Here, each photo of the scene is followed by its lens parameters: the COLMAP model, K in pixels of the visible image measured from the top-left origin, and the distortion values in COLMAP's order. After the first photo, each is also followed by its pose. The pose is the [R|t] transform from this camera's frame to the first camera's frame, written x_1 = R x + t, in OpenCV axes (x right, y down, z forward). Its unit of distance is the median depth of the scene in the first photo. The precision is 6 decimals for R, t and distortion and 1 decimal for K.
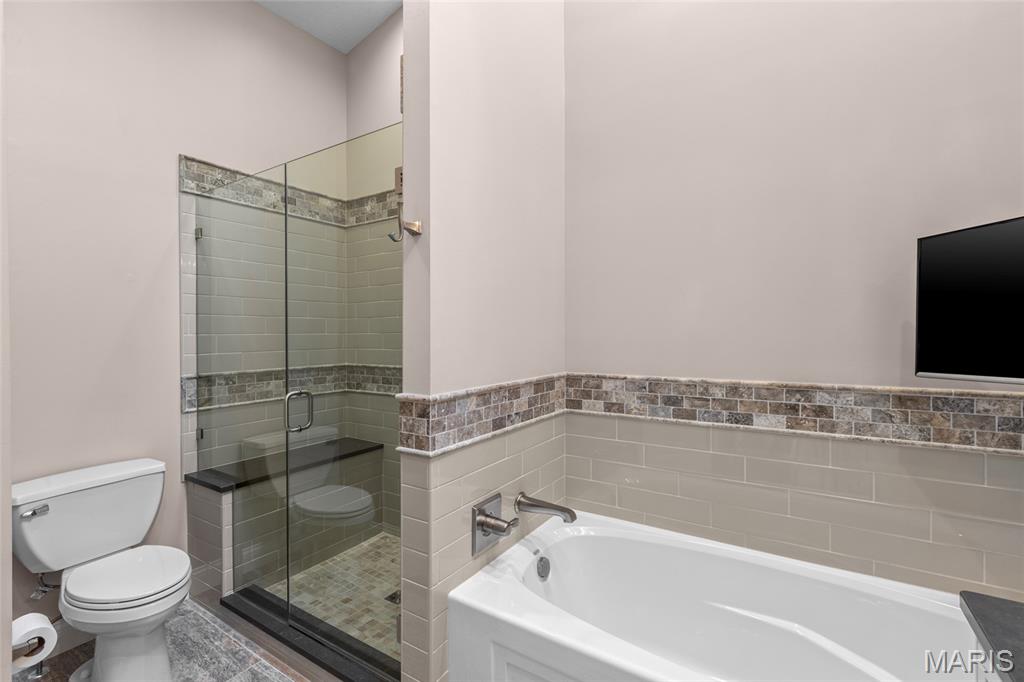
lens RADIAL K [[458.4, 0, 512.8], [0, 458.4, 338.0], [0, 0, 1]] dist [0.007227, -0.002795]
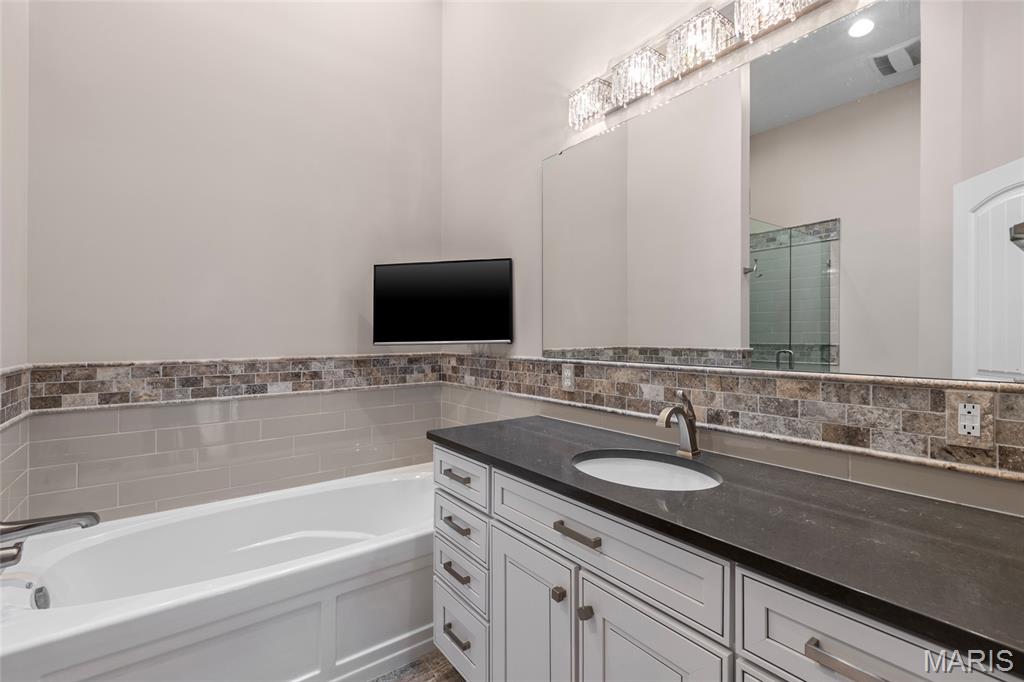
lens RADIAL K [[458.4, 0, 508.0], [0, 458.4, 338.9], [0, 0, 1]] dist [0.007227, -0.002795]
pose [[0.355611, 0.001044, 0.934634, -0.396268], [0.011789, 0.999915, -0.005603, 0.054826], [-0.934560, 0.013011, 0.355568, -0.059466]]
